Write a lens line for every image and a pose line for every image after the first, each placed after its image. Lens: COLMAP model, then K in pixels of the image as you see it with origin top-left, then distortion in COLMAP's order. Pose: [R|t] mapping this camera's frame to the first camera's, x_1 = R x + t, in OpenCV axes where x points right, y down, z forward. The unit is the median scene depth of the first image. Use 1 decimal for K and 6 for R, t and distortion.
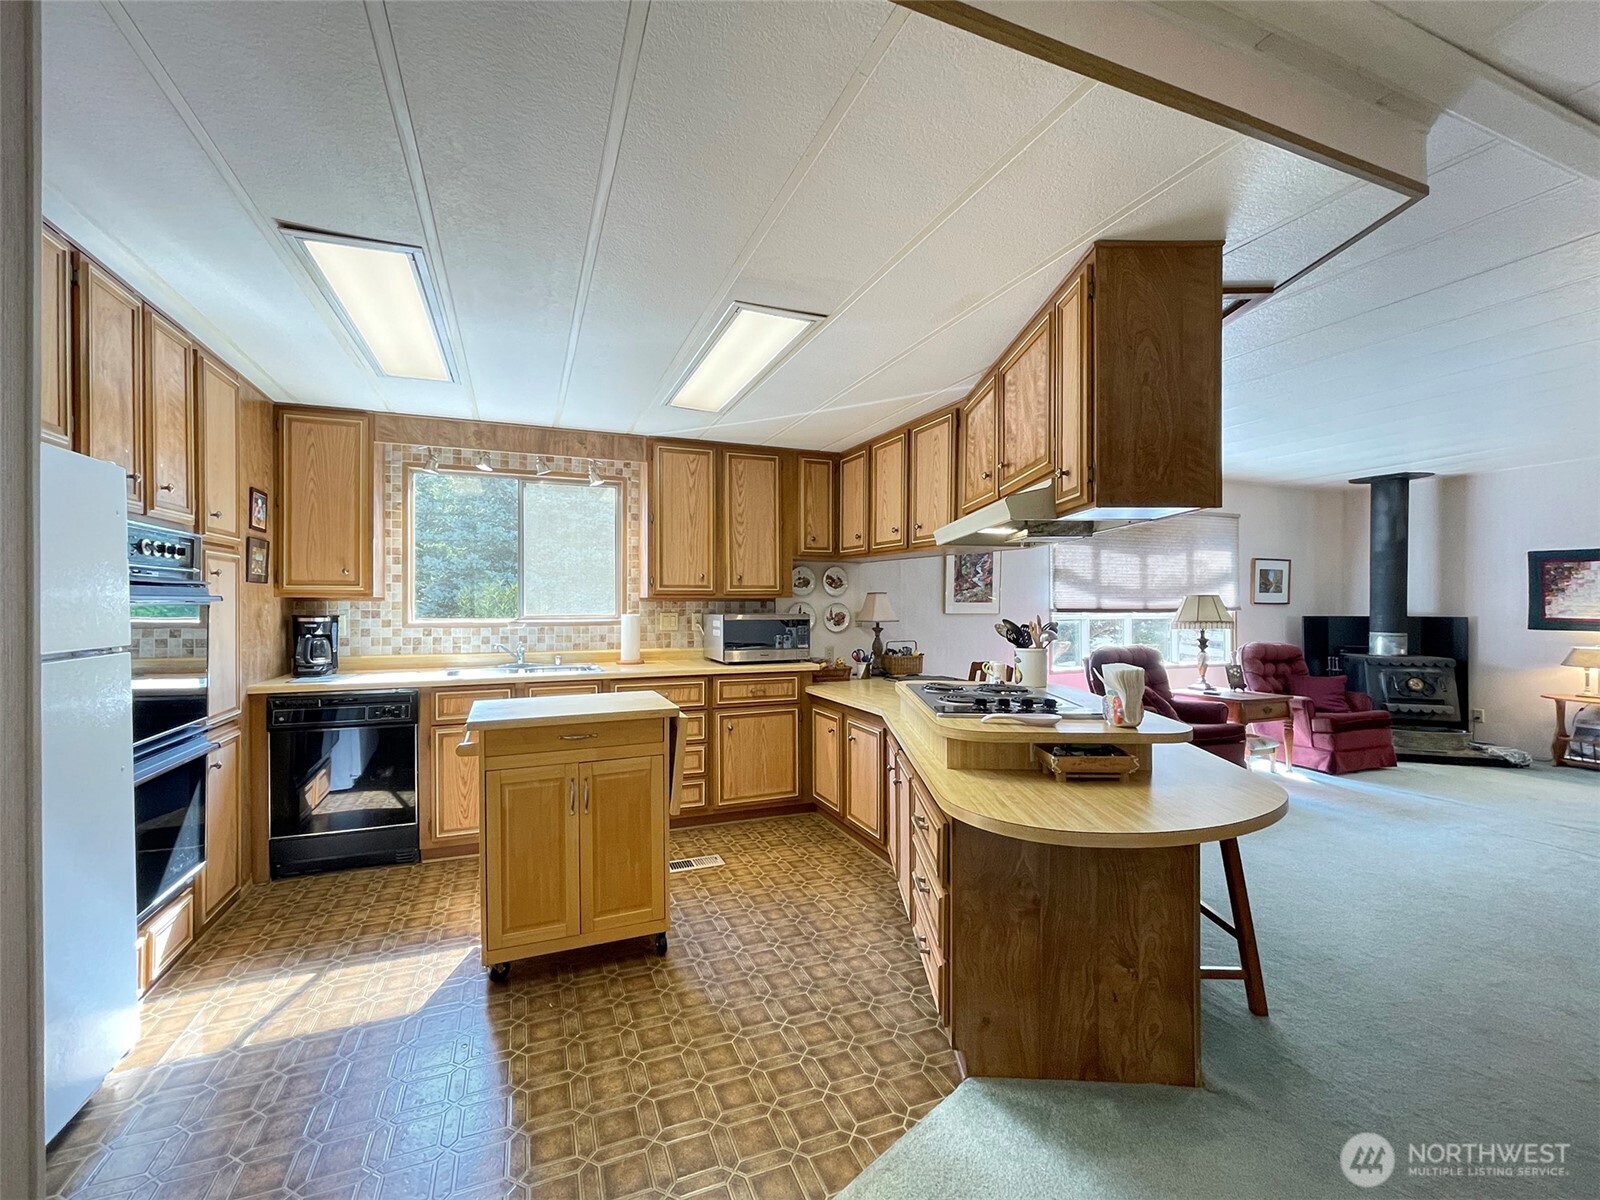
lens RADIAL K [[647.3, 0, 770.4], [0, 647.3, 594.8], [0, 0, 1]] dist [0.013308, -0.014671]
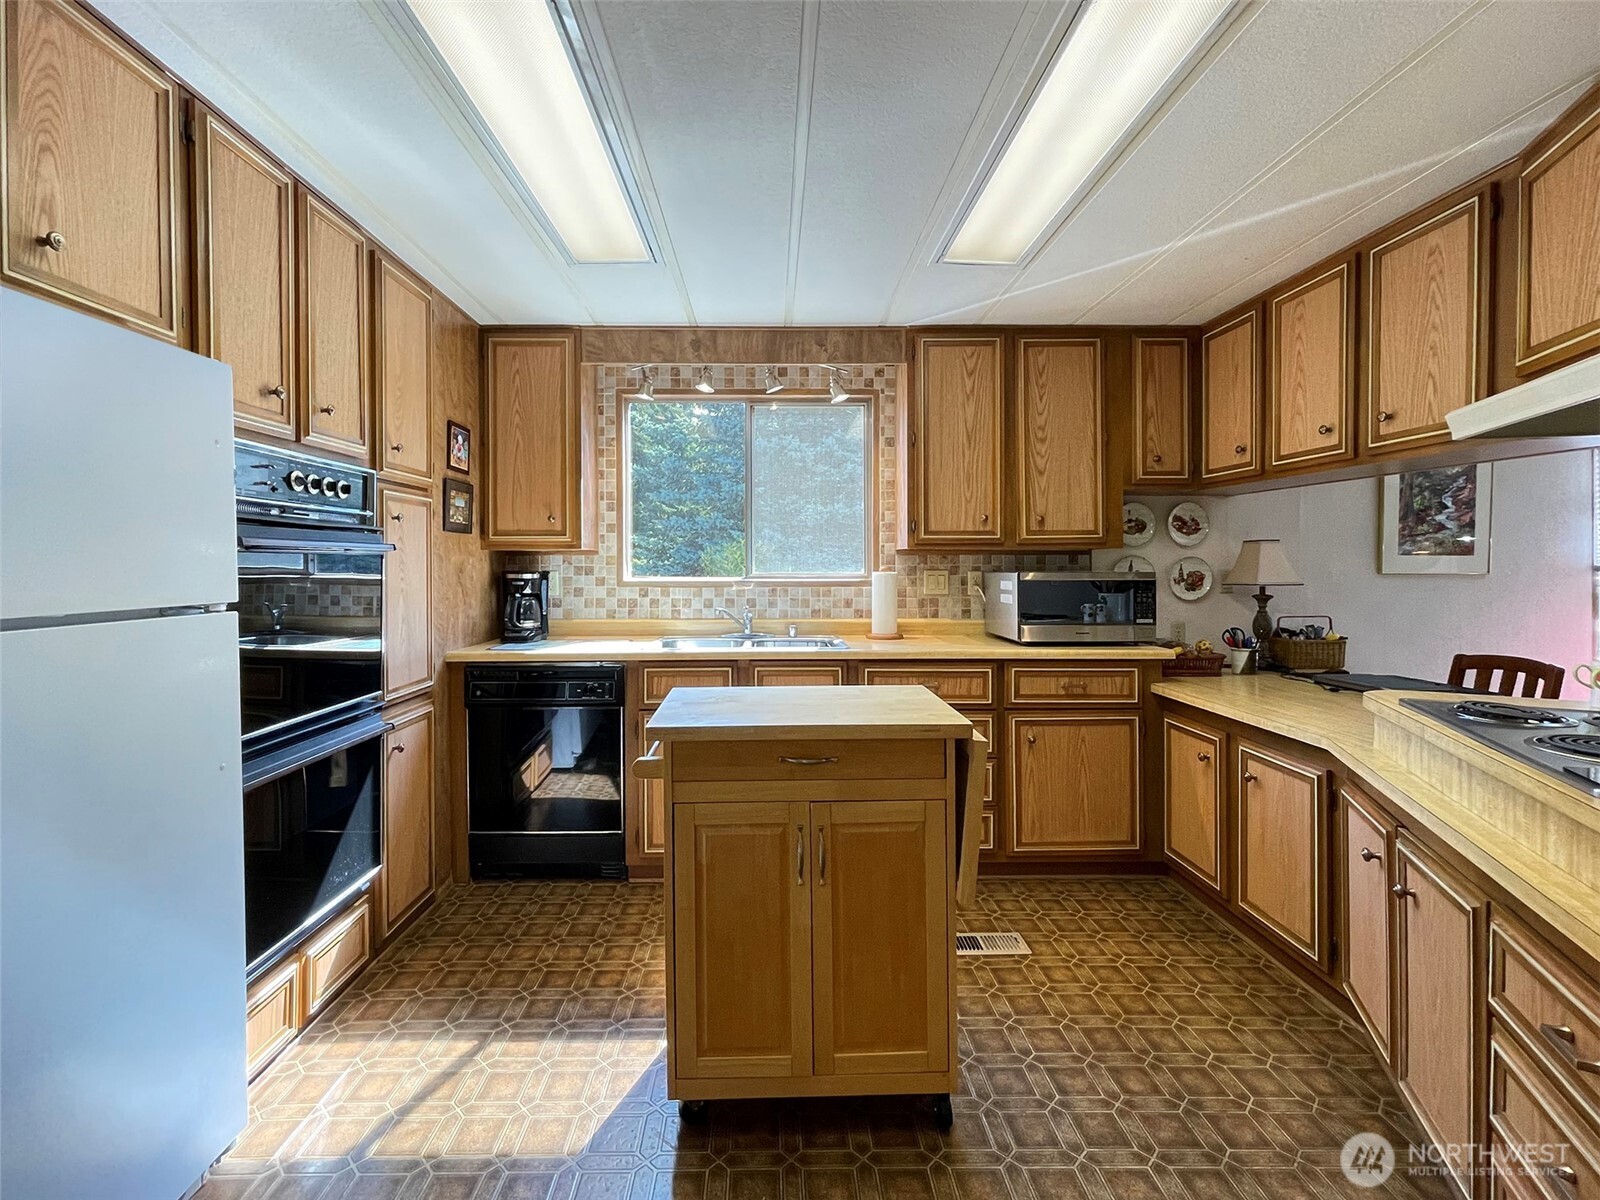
lens RADIAL K [[701.9, 0, 790.3], [0, 701.9, 568.5], [0, 0, 1]] dist [0.002084, -0.000155]
pose [[0.942995, 0.000432, -0.332806, -0.057092], [0.004770, 0.999879, 0.014813, 0.015484], [0.332772, -0.015556, 0.942879, 0.232840]]
